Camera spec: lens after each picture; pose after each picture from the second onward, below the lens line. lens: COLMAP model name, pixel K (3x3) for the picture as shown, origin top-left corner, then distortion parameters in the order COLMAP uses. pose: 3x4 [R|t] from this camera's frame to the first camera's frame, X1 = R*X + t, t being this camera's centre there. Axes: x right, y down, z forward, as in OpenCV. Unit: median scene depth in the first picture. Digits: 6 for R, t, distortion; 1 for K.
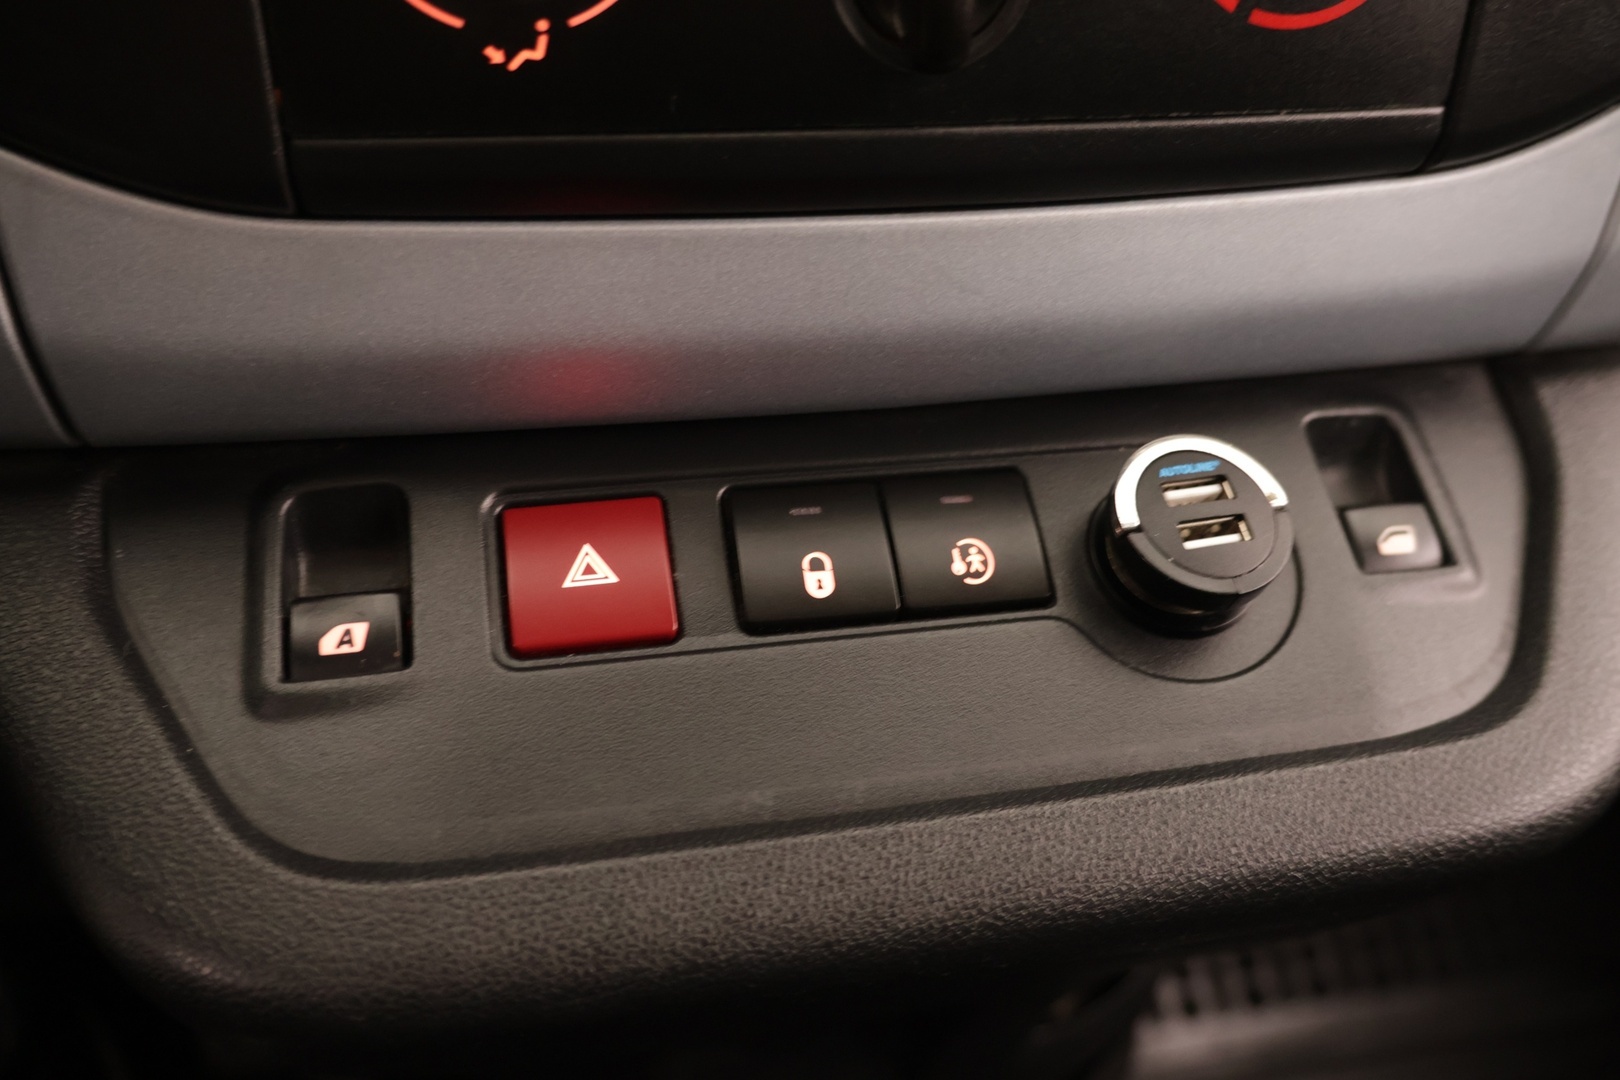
lens RADIAL K [[1331.7, 0, 810.0], [0, 1331.7, 540.0], [0, 0, 1]] dist [-0.012347, 0.005144]
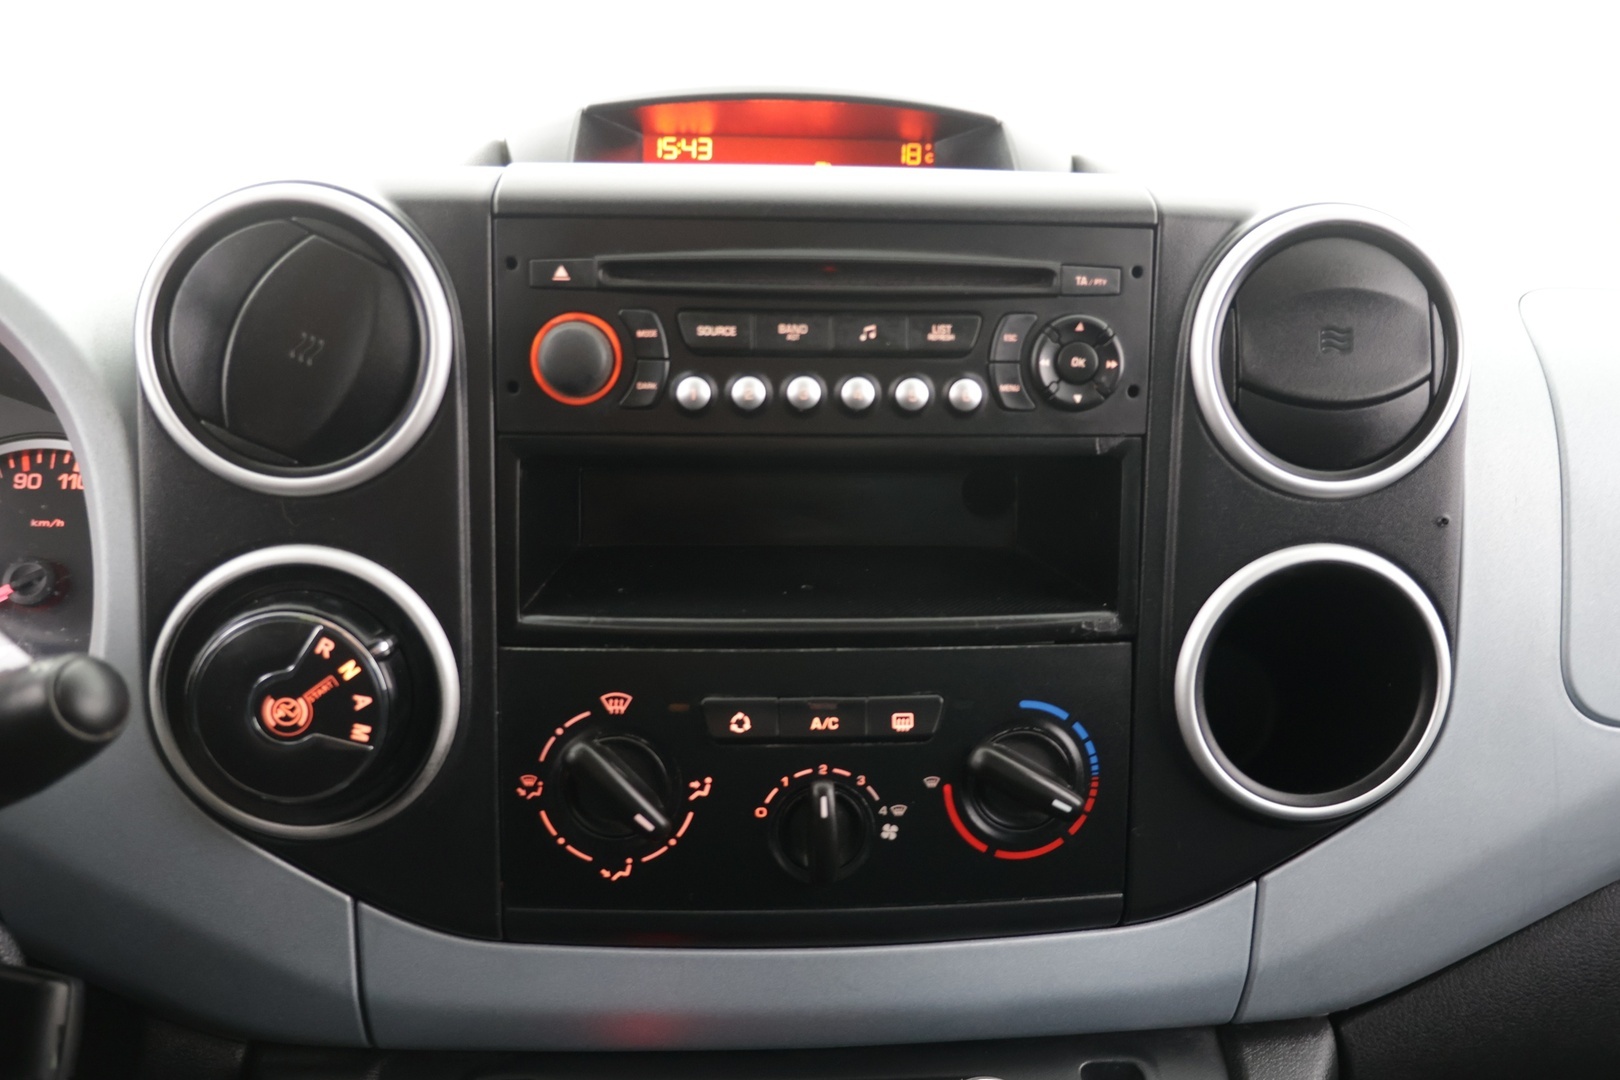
lens RADIAL K [[1331.7, 0, 810.0], [0, 1331.7, 540.0], [0, 0, 1]] dist [-0.012347, 0.005144]
pose [[0.990943, 0.006342, -0.134134, 0.307368], [-0.053416, 0.935071, -0.350411, -0.124427], [0.123203, 0.354402, 0.926941, -0.927741]]
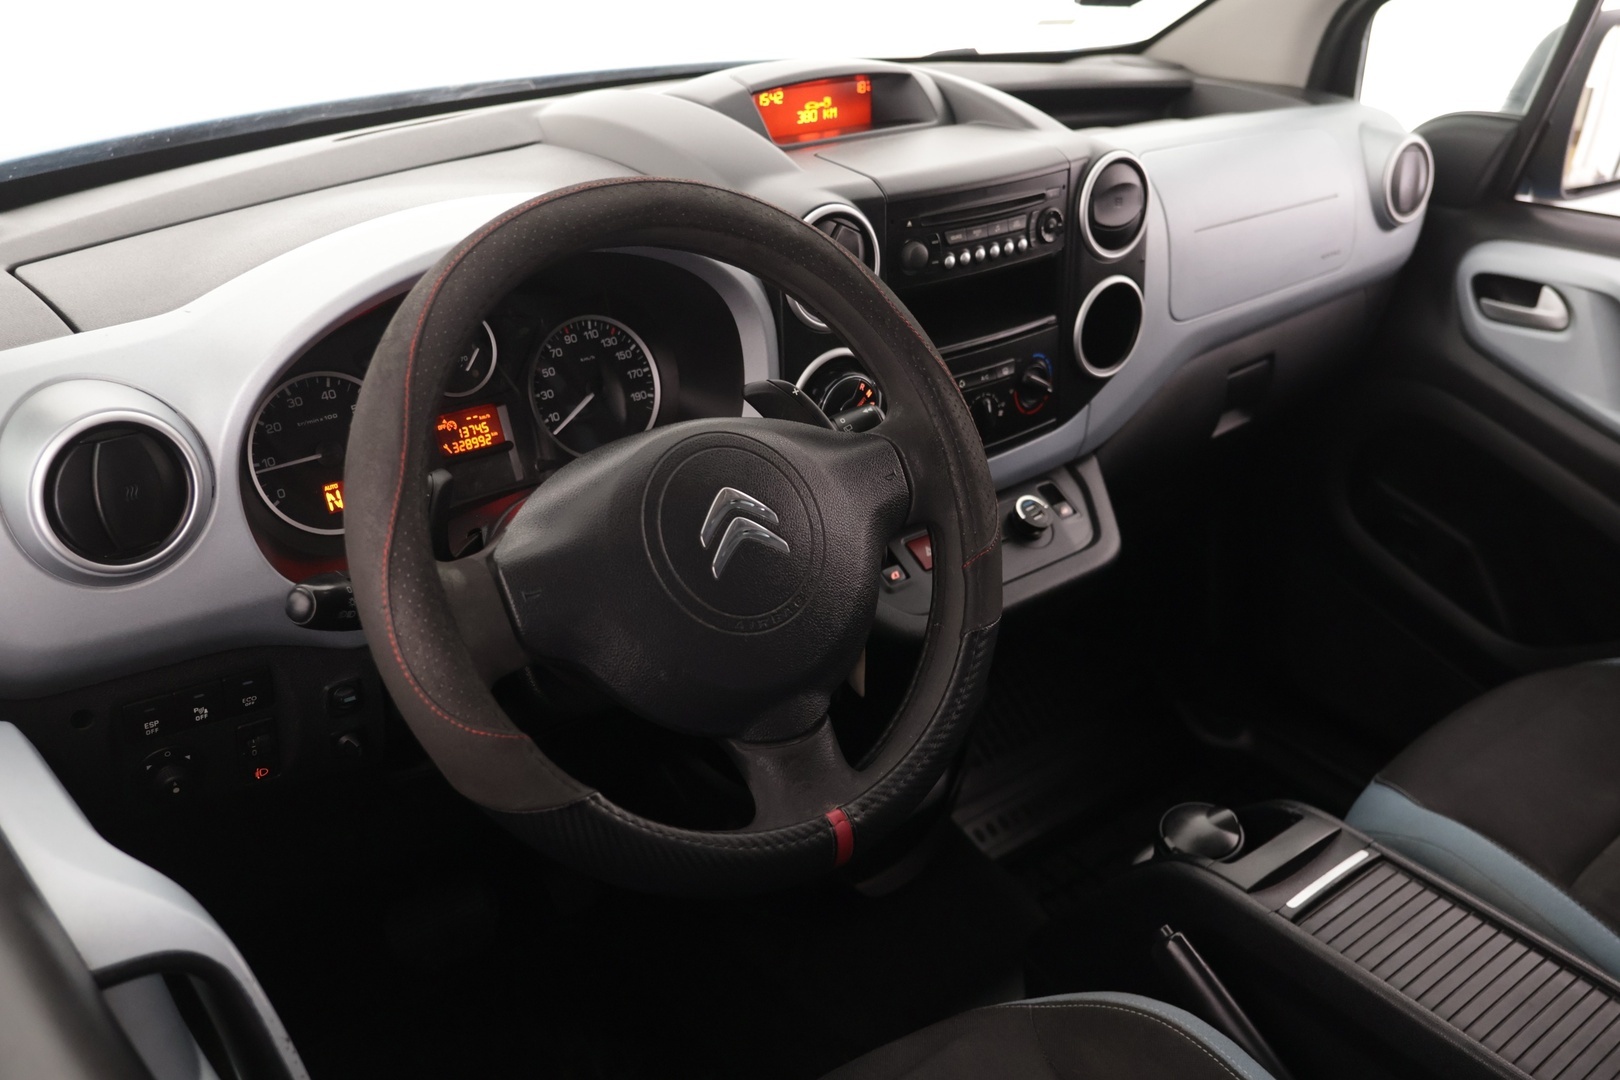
lens RADIAL K [[1583.6, 0, 810.0], [0, 1583.6, 540.0], [0, 0, 1]] dist [0.006378, 0.003792]
pose [[0.881580, -0.221525, 0.416826, -2.876974], [0.254427, 0.966786, -0.024304, 0.009889], [-0.397597, 0.127477, 0.908662, -3.908020]]
